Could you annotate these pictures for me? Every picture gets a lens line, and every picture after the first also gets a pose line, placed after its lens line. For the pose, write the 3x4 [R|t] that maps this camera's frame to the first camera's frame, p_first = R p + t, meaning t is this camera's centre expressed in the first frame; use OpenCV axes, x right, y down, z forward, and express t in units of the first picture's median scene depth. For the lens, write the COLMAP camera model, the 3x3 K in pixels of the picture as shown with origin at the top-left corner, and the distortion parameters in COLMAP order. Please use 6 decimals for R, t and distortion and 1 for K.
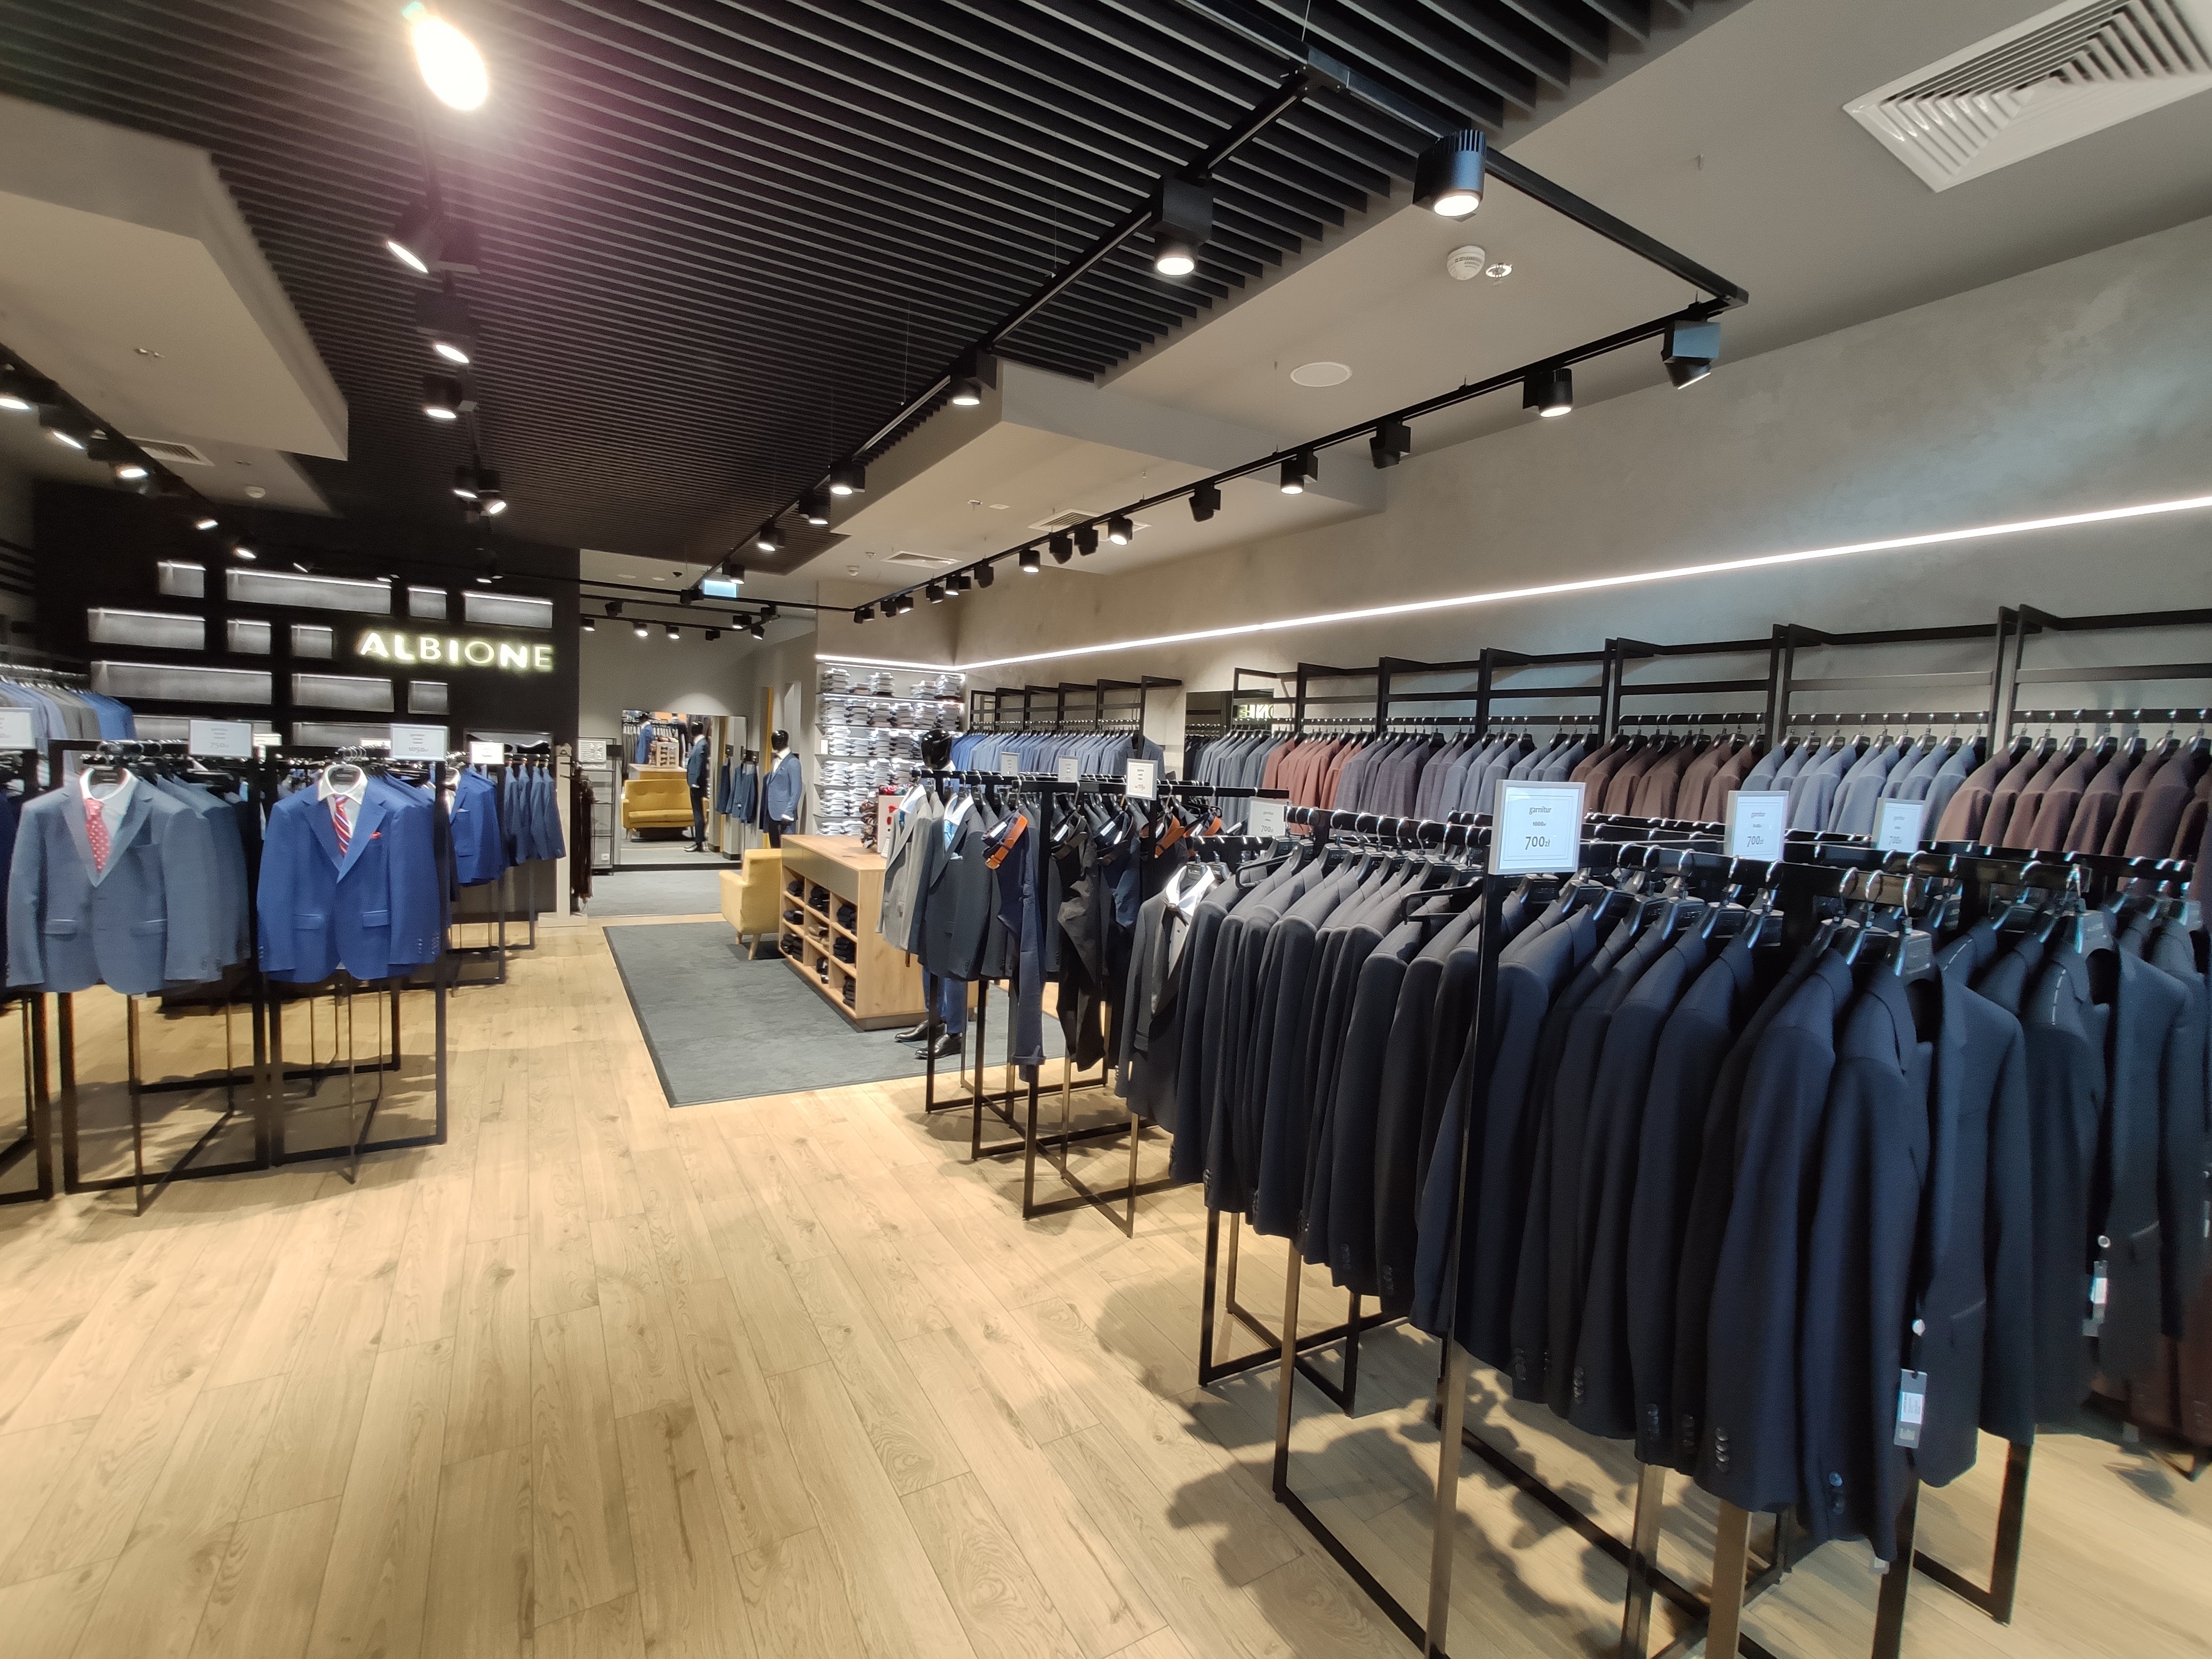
lens RADIAL K [[958.0, 0, 1087.4], [0, 958.0, 822.9], [0, 0, 1]] dist [-0.013906, 0.000049]
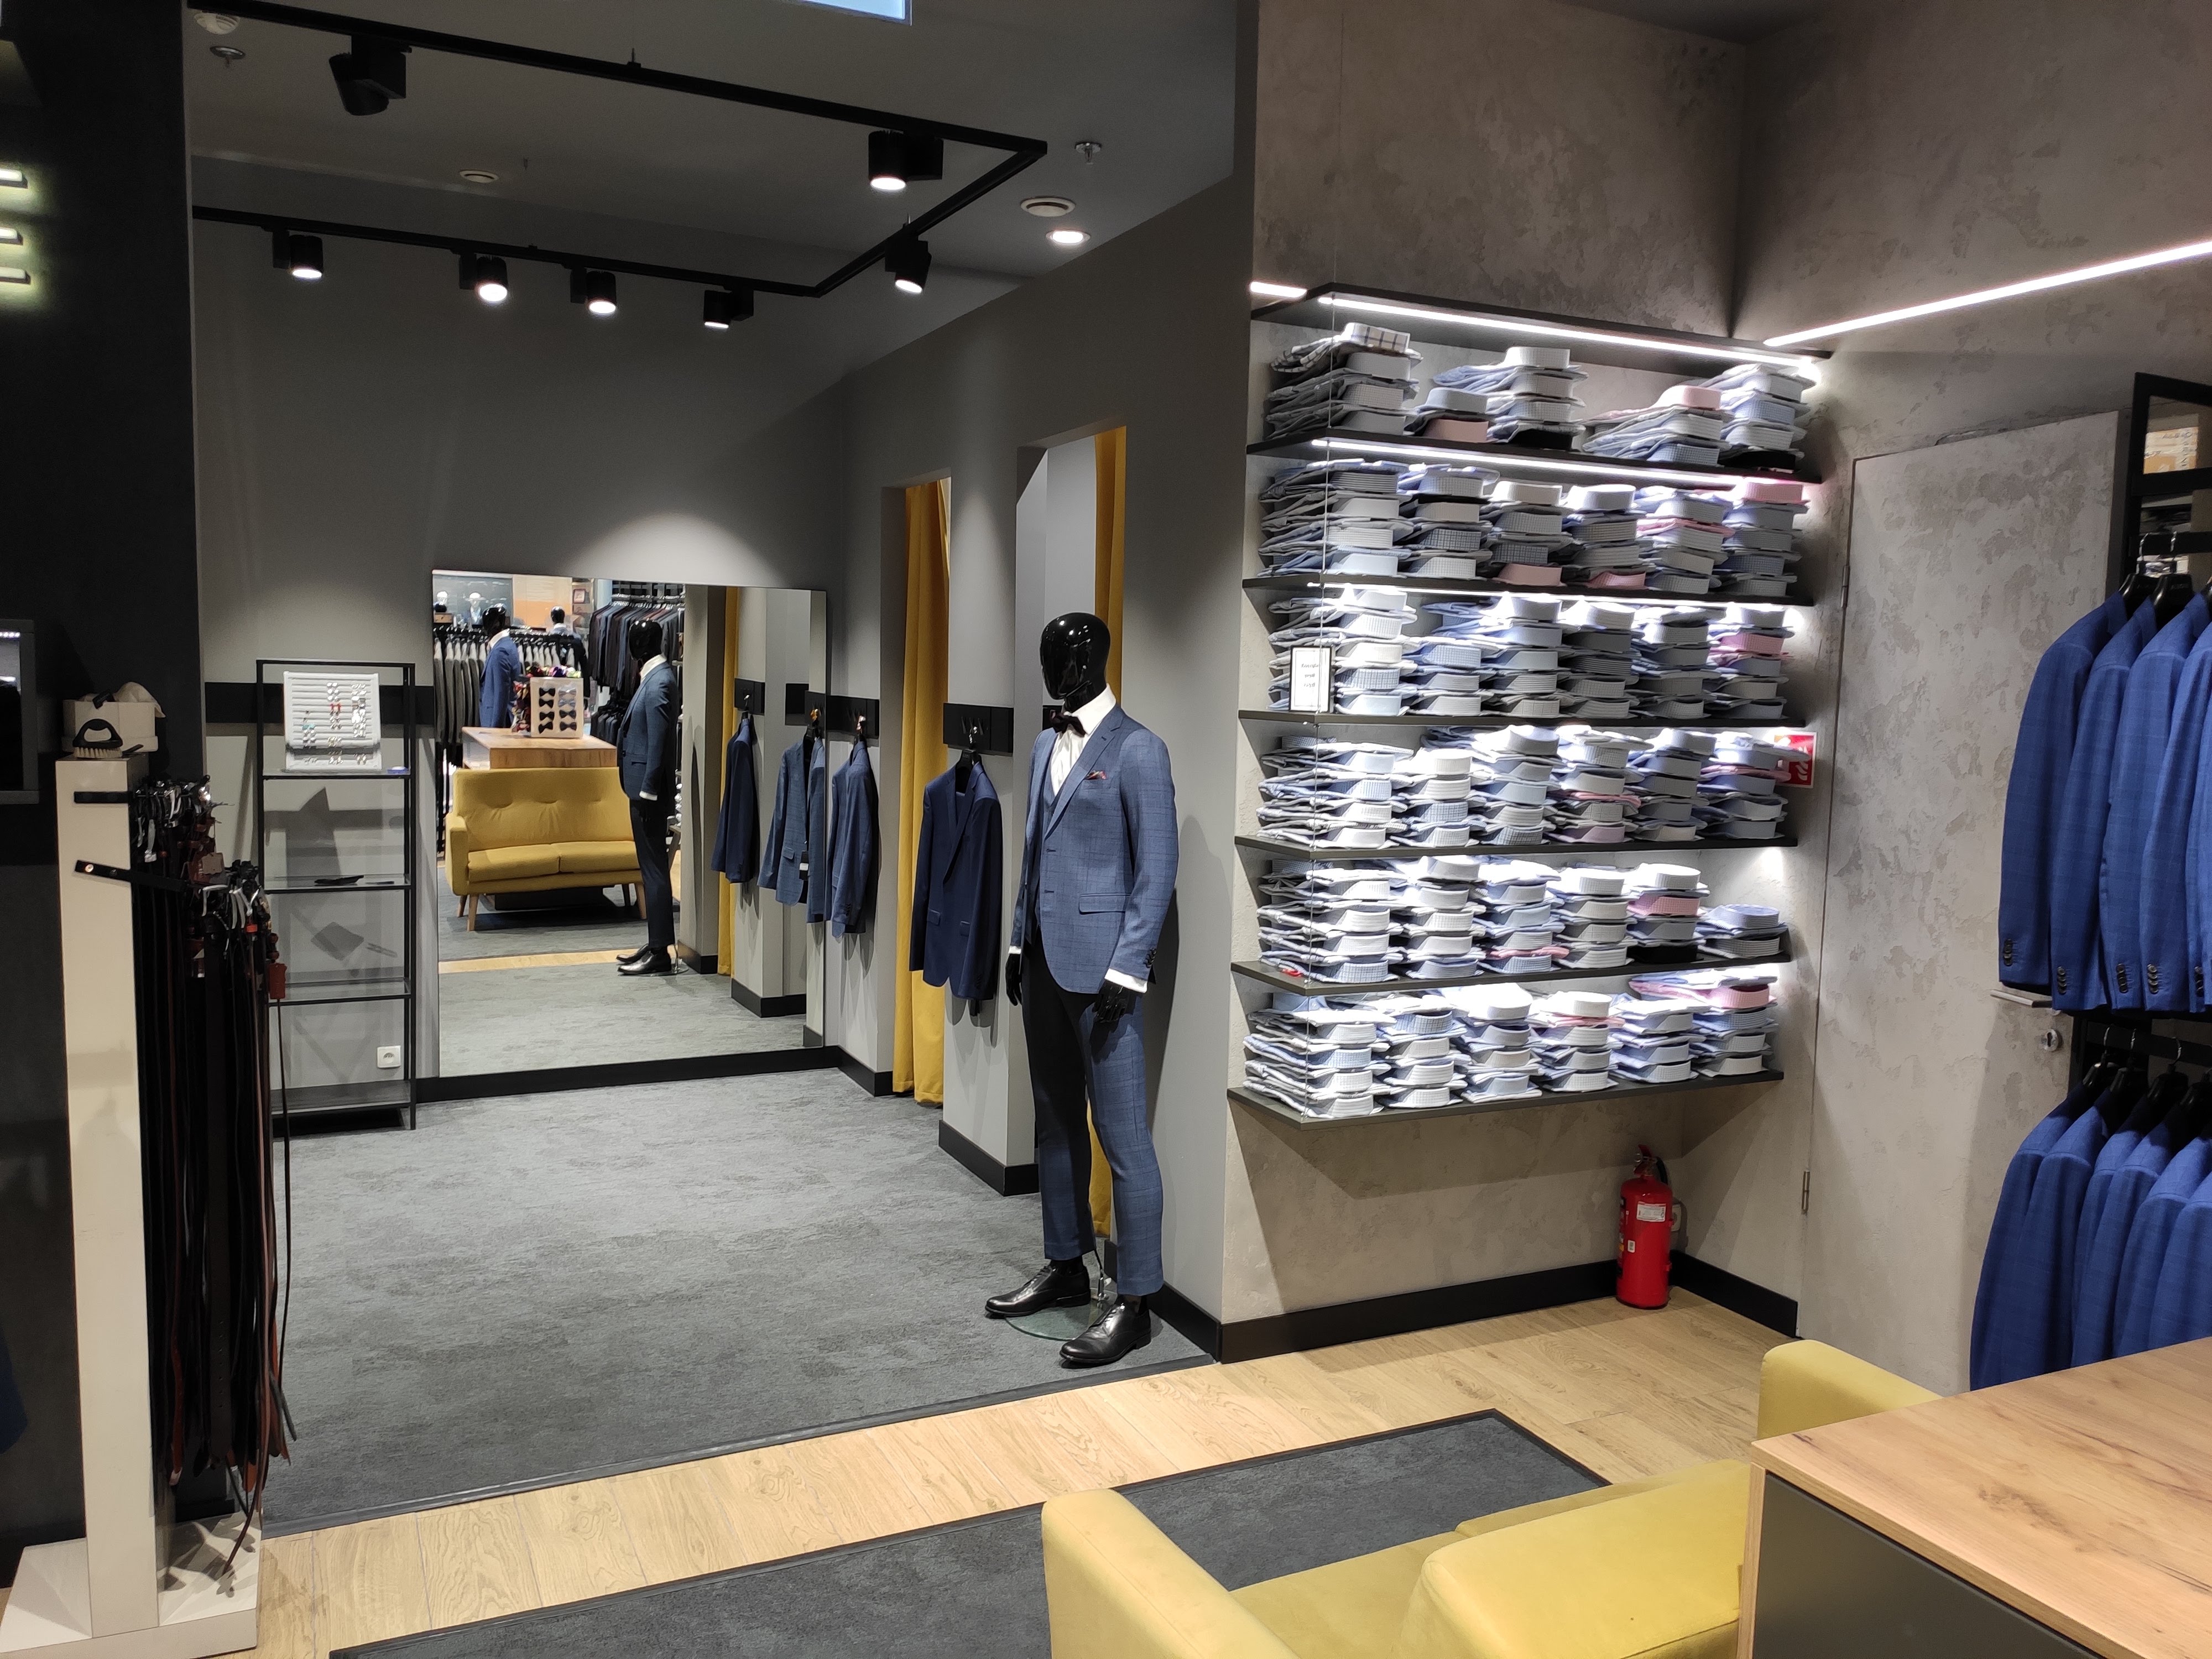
lens RADIAL K [[1693.9, 0, 1165.5], [0, 1693.9, 818.4], [0, 0, 1]] dist [0.080681, -0.106050]
pose [[0.998018, -0.016010, -0.060855, -0.284370], [0.016433, 0.999844, 0.006457, -0.049829], [0.060743, -0.007444, 0.998126, 0.598222]]
